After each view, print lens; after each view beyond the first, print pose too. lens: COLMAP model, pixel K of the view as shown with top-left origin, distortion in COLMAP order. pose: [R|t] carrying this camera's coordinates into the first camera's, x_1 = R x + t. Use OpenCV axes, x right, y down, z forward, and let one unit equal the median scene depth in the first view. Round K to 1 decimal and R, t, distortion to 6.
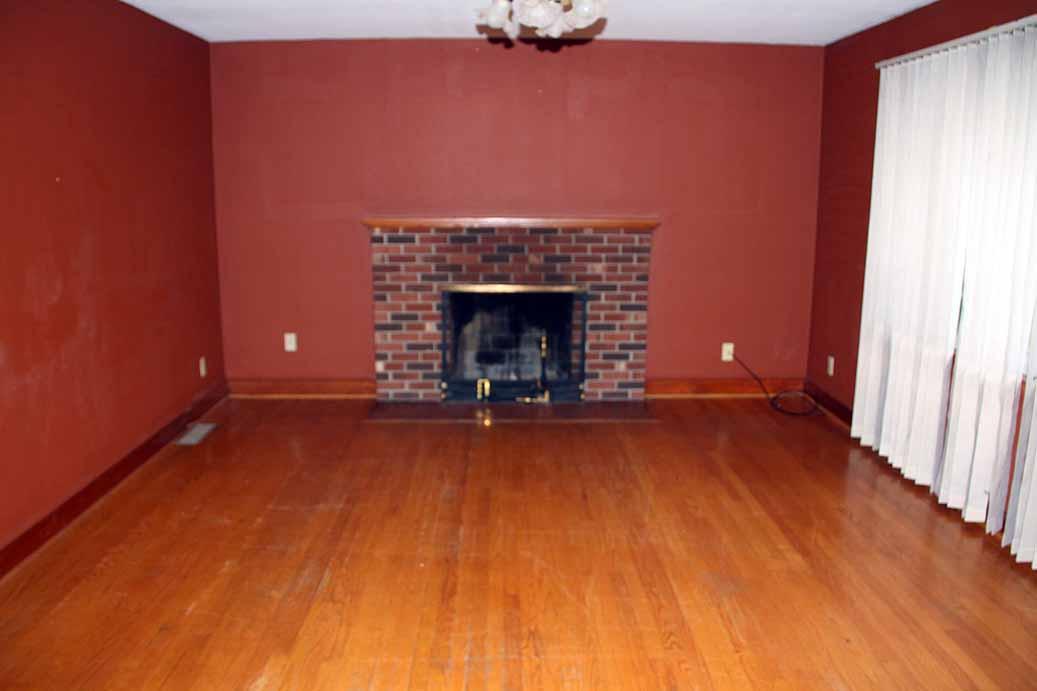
lens RADIAL K [[852.7, 0, 514.0], [0, 852.7, 359.3], [0, 0, 1]] dist [-0.163594, 0.112986]
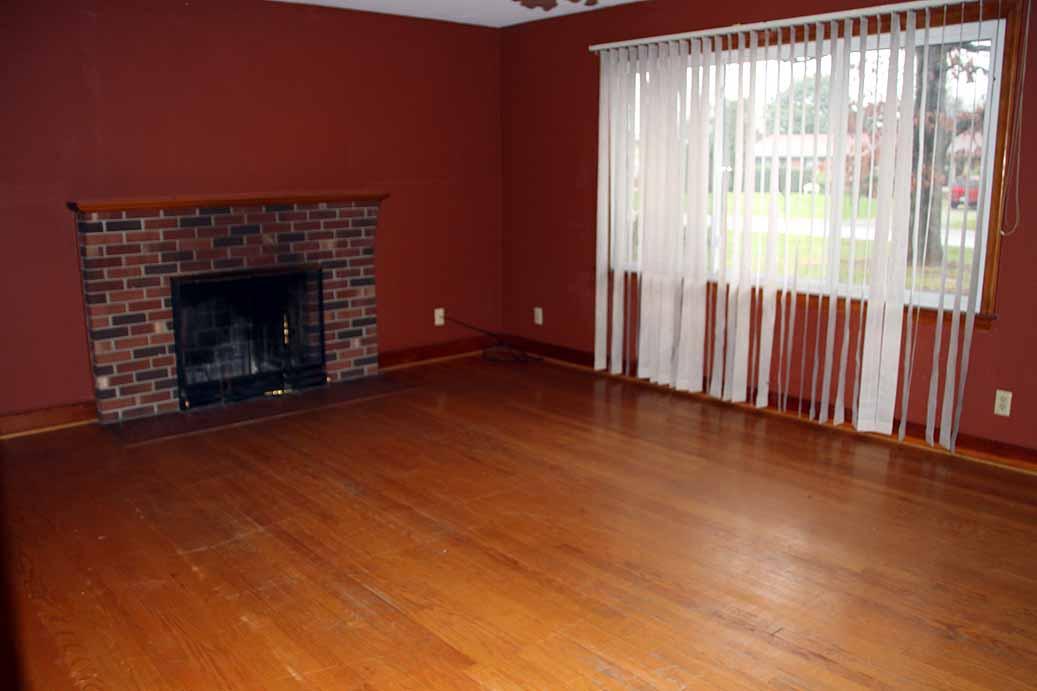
lens RADIAL K [[852.7, 0, 514.0], [0, 852.7, 359.3], [0, 0, 1]] dist [-0.163594, 0.112986]
pose [[0.768027, -0.144313, 0.623945, -0.351910], [0.140086, 0.988543, 0.056206, -0.003044], [-0.624908, 0.044239, 0.779444, 0.129403]]
